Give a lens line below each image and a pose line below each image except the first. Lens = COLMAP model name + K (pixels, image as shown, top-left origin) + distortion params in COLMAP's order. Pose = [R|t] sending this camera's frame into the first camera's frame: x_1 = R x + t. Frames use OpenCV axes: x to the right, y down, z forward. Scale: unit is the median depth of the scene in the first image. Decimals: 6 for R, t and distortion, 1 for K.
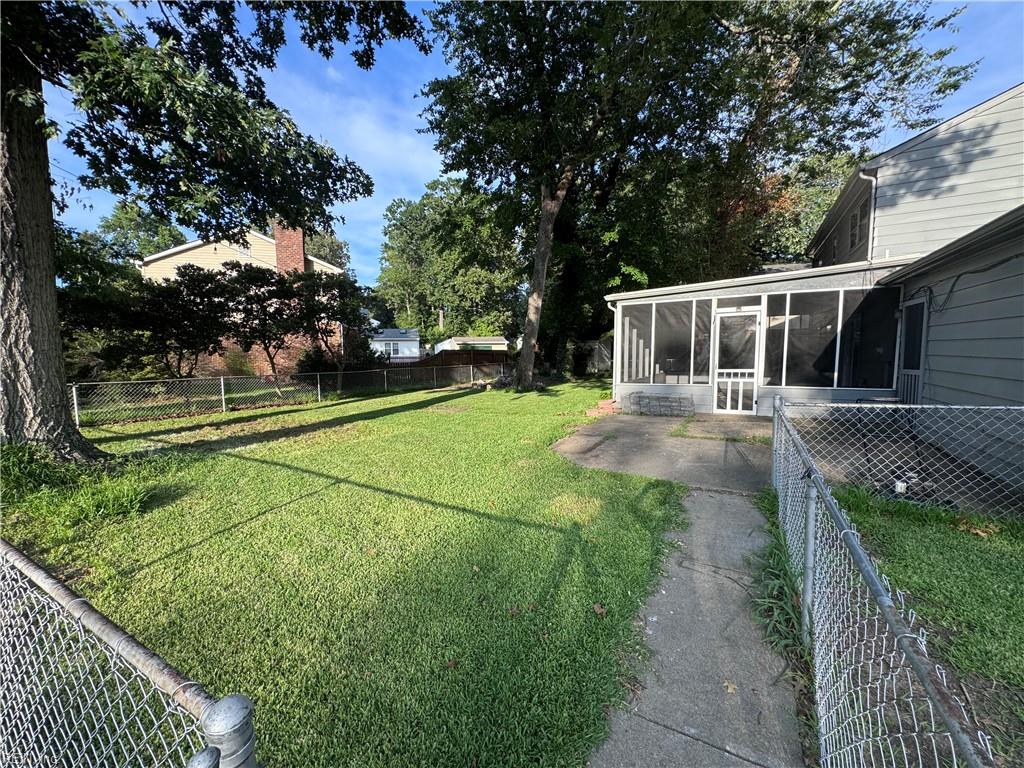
lens RADIAL K [[409.1, 0, 513.9], [0, 409.1, 381.3], [0, 0, 1]] dist [0.000903, 0.000669]
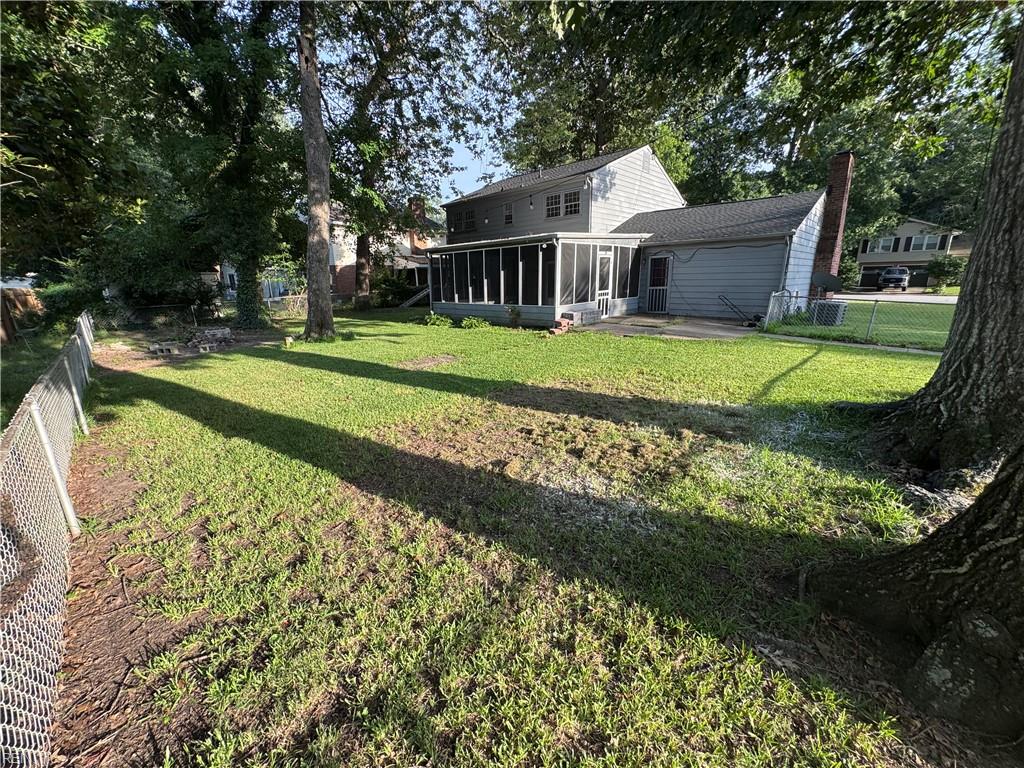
lens RADIAL K [[409.1, 0, 514.0], [0, 409.1, 388.3], [0, 0, 1]] dist [0.000903, 0.000669]
pose [[0.225457, -0.247832, 0.942204, -1.079552], [0.090693, 0.968243, 0.232979, -0.059210], [-0.970023, 0.032924, 0.240774, 0.871642]]
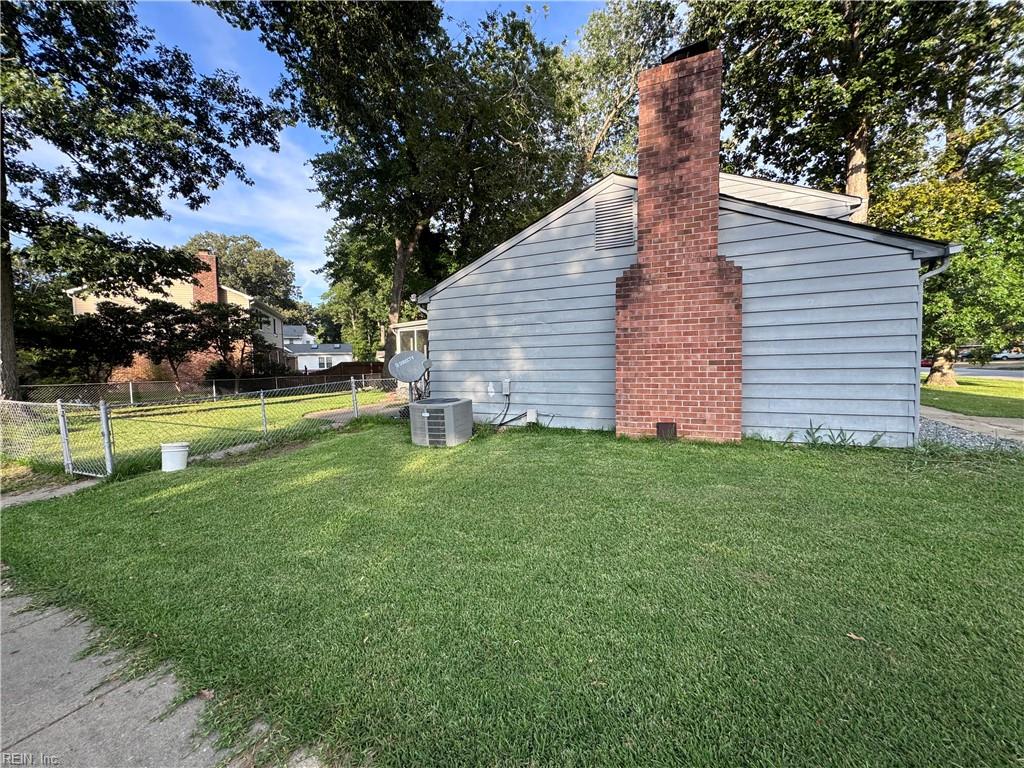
lens RADIAL K [[409.1, 0, 513.2], [0, 409.1, 379.9], [0, 0, 1]] dist [0.000903, 0.000669]
pose [[0.996925, -0.013845, 0.077133, 0.582547], [0.016530, 0.999276, -0.034280, 0.062979], [-0.076603, 0.035449, 0.996431, -0.594396]]
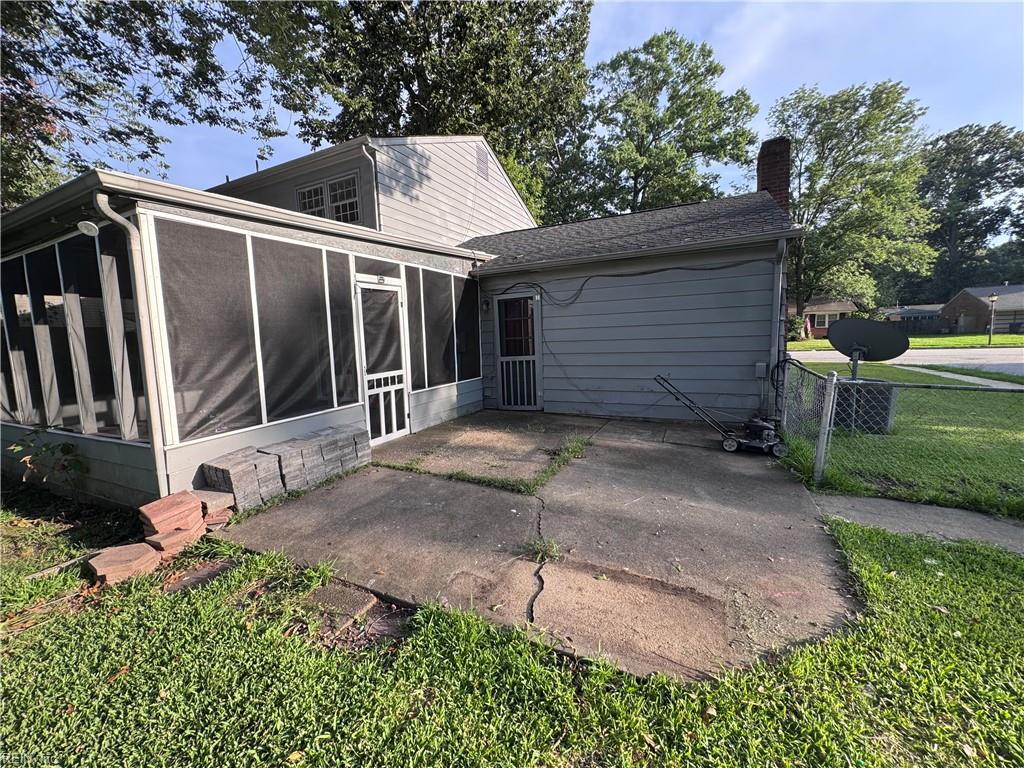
lens RADIAL K [[409.1, 0, 508.4], [0, 409.1, 387.7], [0, 0, 1]] dist [0.000903, 0.000669]
pose [[-0.068246, -0.112871, 0.991263, -0.108543], [0.109435, 0.986737, 0.119890, -0.056409], [-0.991648, 0.116661, -0.054989, 0.761946]]
